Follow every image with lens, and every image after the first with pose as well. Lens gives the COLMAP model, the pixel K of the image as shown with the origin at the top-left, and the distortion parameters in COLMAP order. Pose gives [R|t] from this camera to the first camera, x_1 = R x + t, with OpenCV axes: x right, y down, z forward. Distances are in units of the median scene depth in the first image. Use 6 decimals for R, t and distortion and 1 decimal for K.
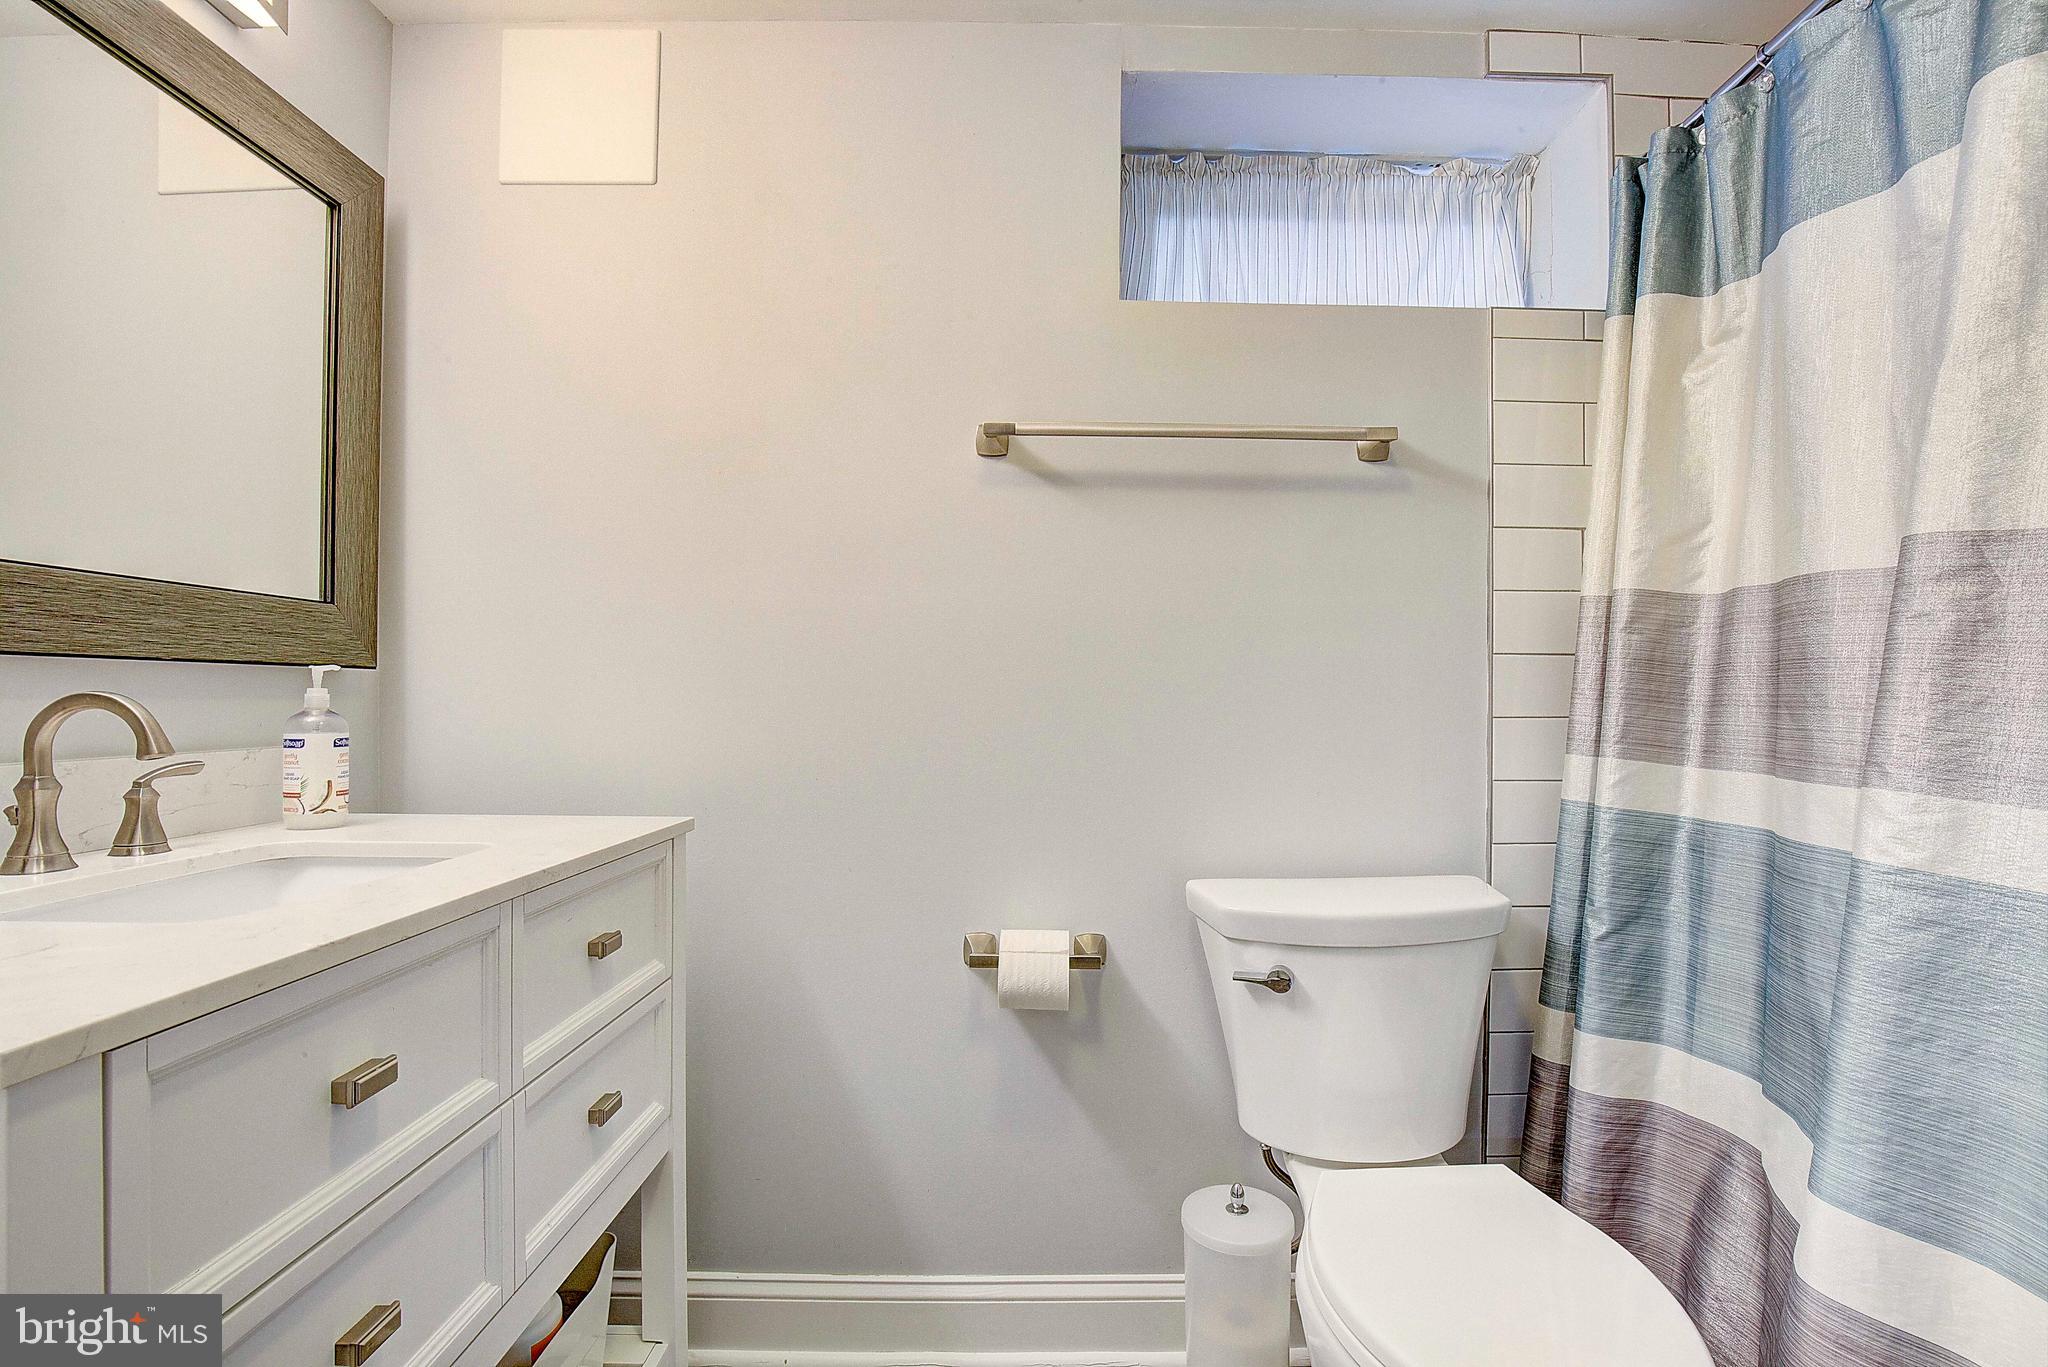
lens RADIAL K [[926.0, 0, 1049.0], [0, 926.0, 687.7], [0, 0, 1]] dist [-0.051073, 0.010933]
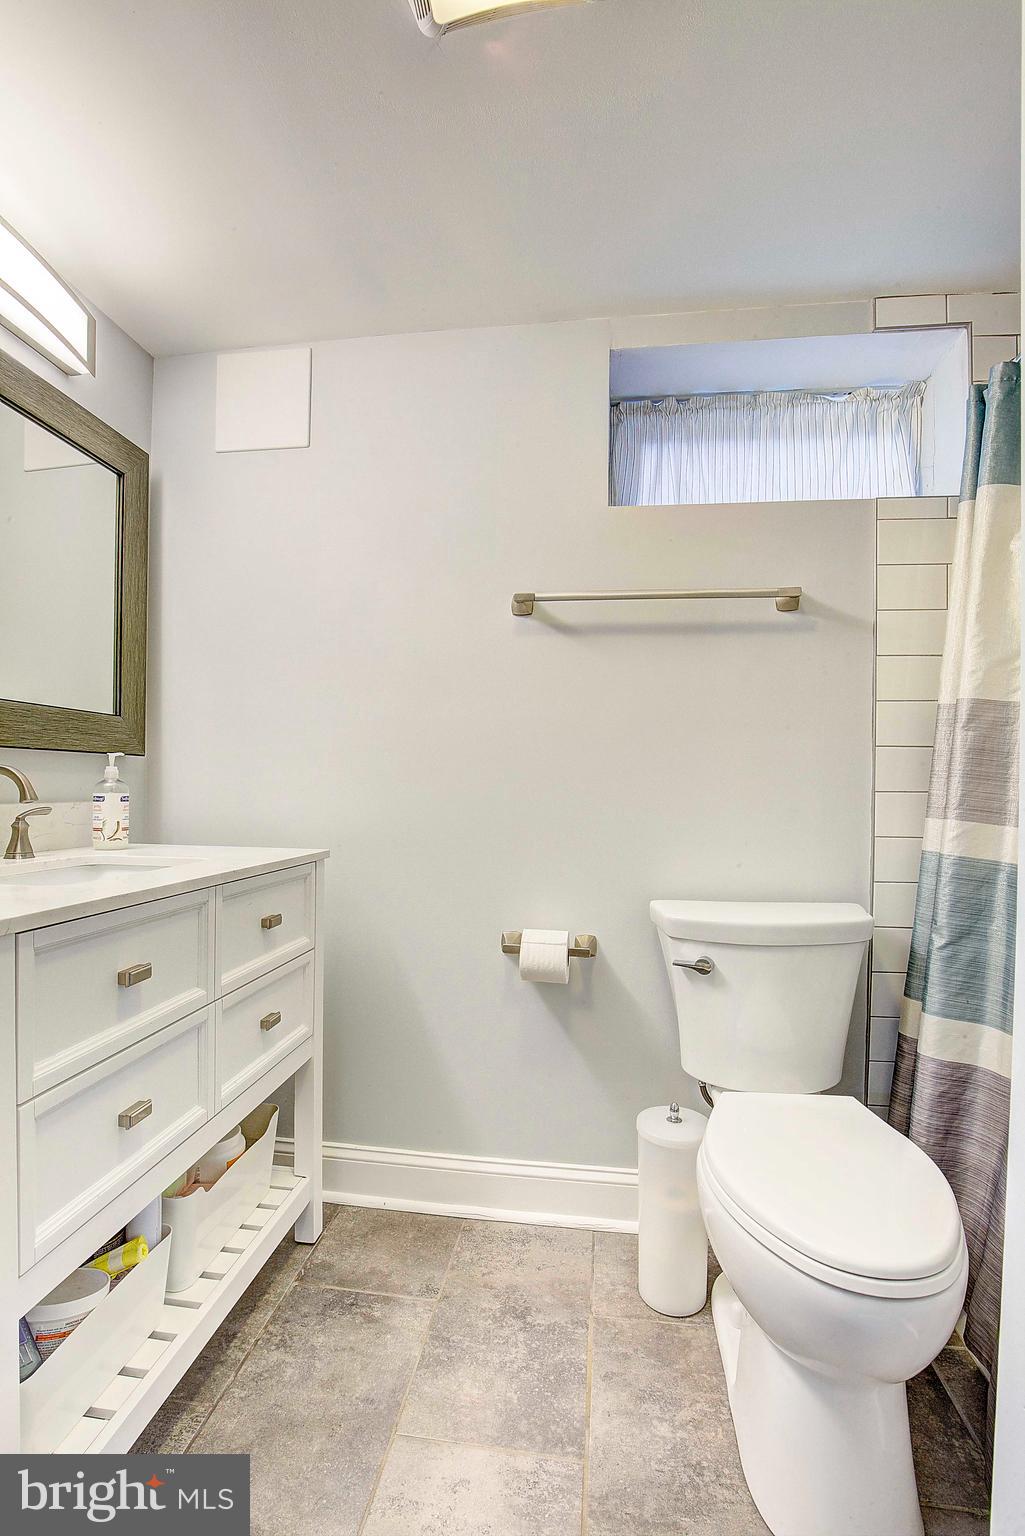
lens RADIAL K [[694.5, 0, 512.8], [0, 694.5, 784.6], [0, 0, 1]] dist [-0.051073, 0.010933]
pose [[0.988651, 0.006573, -0.150087, 0.102124], [-0.005485, 0.999956, 0.007662, 0.018003], [0.150131, -0.006752, 0.988643, -0.128388]]
